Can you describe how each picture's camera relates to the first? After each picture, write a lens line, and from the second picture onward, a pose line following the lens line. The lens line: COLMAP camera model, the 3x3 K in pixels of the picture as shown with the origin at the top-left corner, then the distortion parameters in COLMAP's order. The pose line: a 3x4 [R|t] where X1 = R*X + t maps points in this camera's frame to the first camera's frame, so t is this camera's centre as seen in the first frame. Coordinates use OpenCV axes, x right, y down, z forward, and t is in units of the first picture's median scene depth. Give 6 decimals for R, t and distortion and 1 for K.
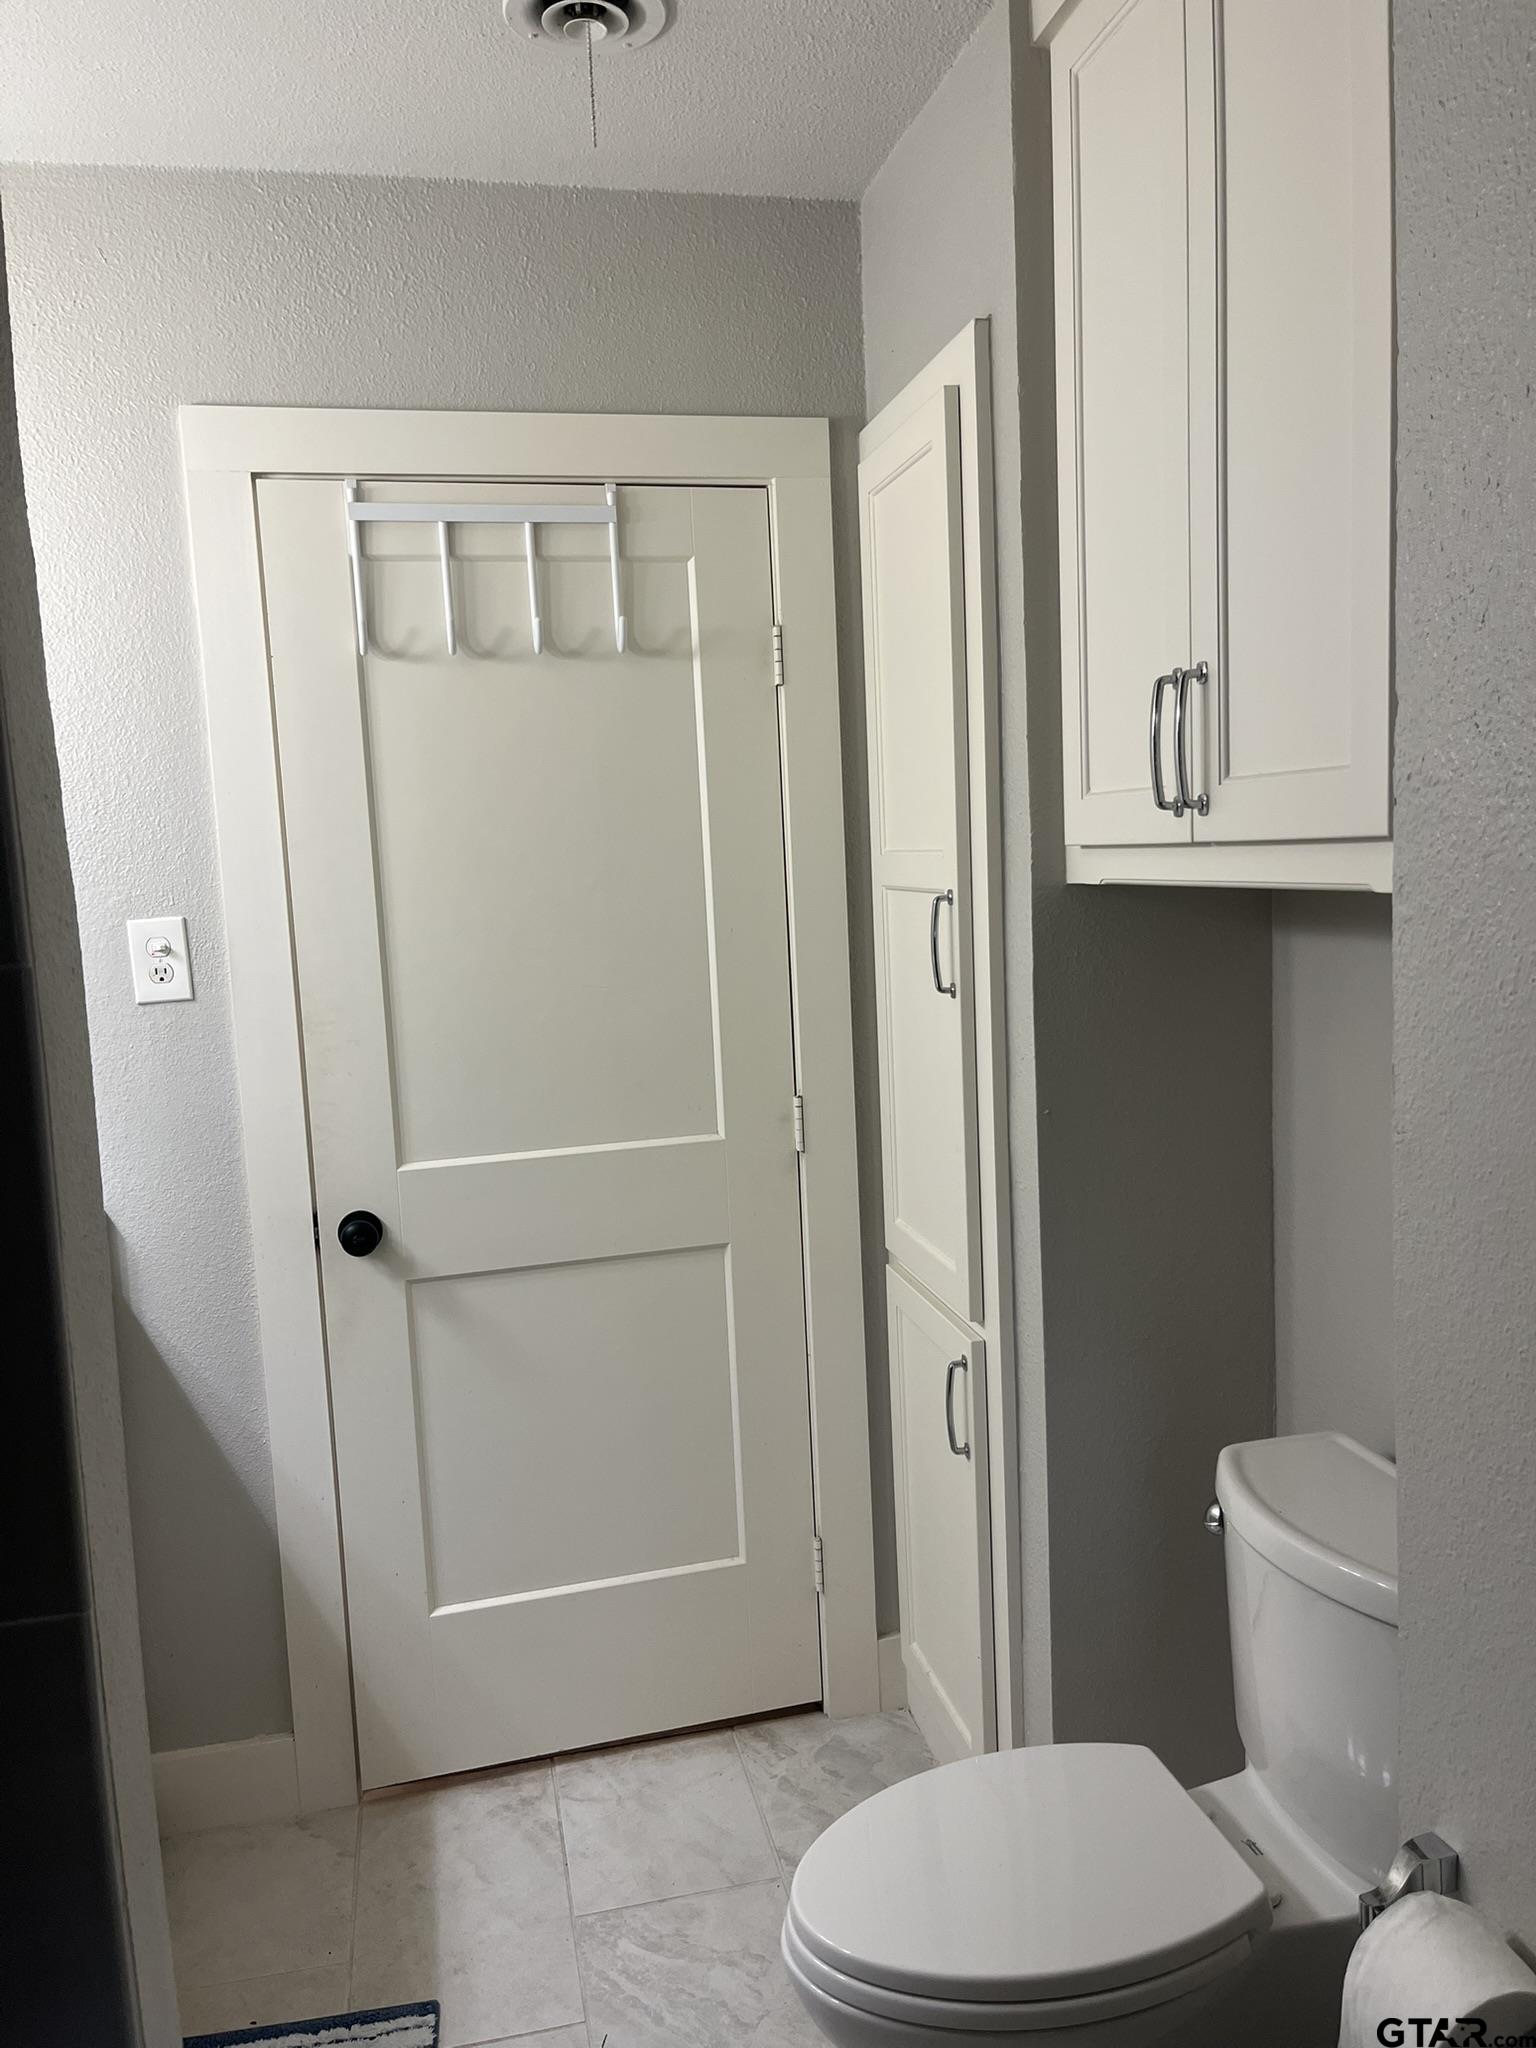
lens RADIAL K [[1550.8, 0, 767.2], [0, 1550.8, 1020.1], [0, 0, 1]] dist [0.059065, -0.088086]
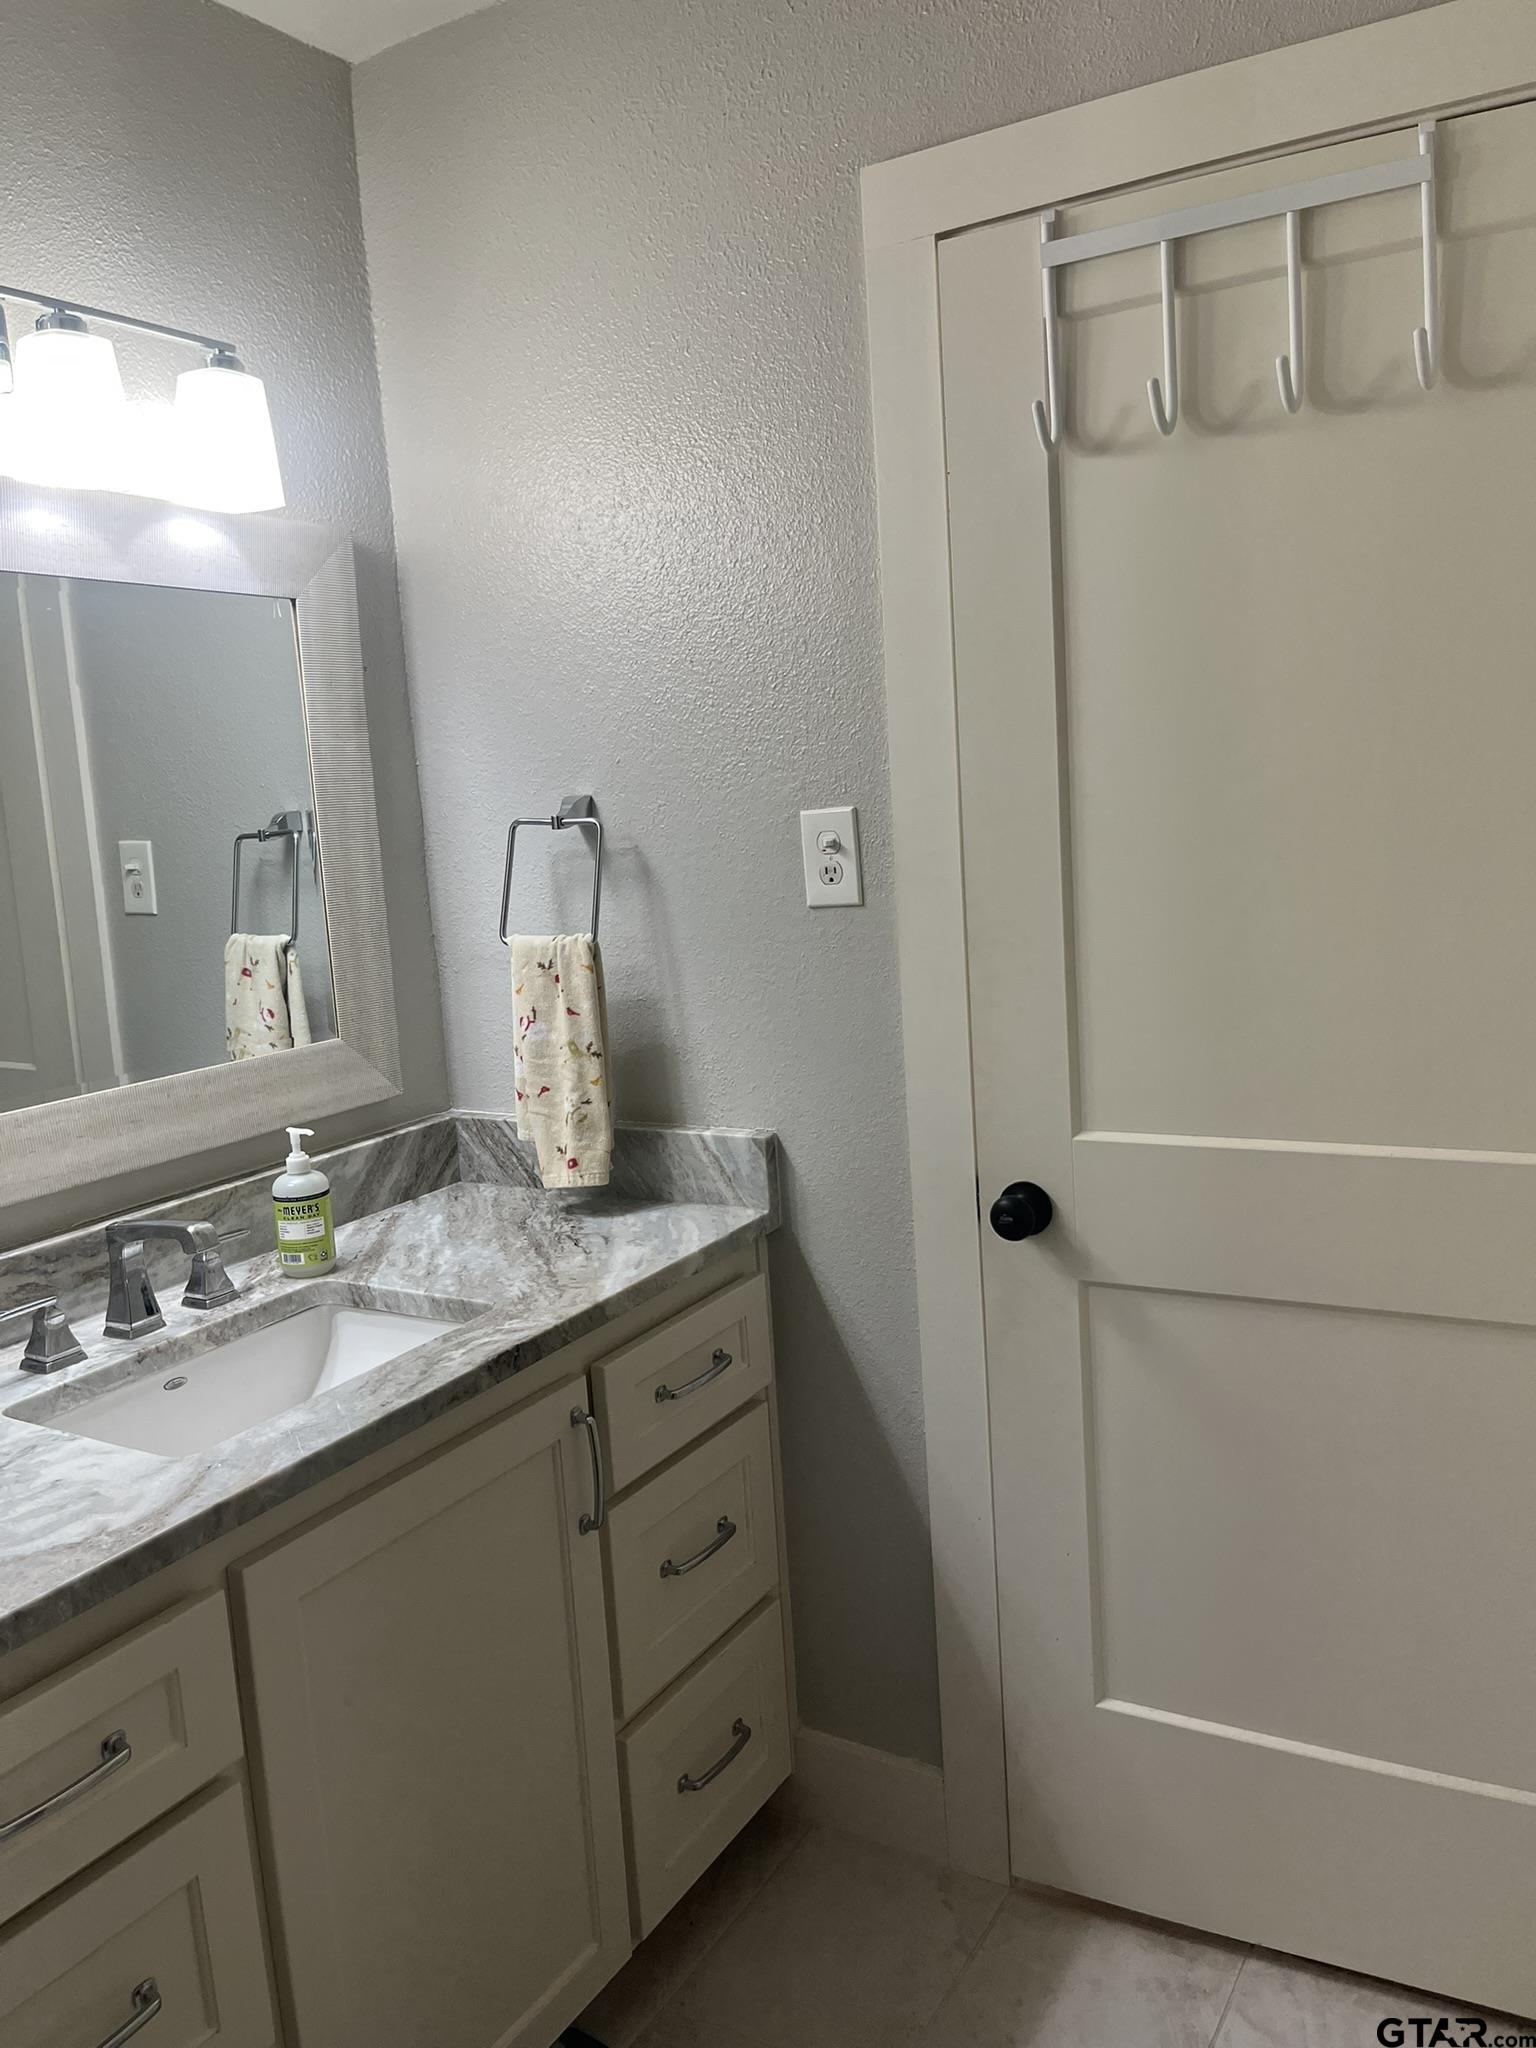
lens RADIAL K [[1550.8, 0, 771.9], [0, 1550.8, 1027.0], [0, 0, 1]] dist [0.059065, -0.088086]
pose [[0.735150, 0.097438, -0.670865, 0.167615], [-0.051683, 0.994792, 0.087851, -0.018712], [0.675931, -0.029911, 0.736358, 0.342520]]
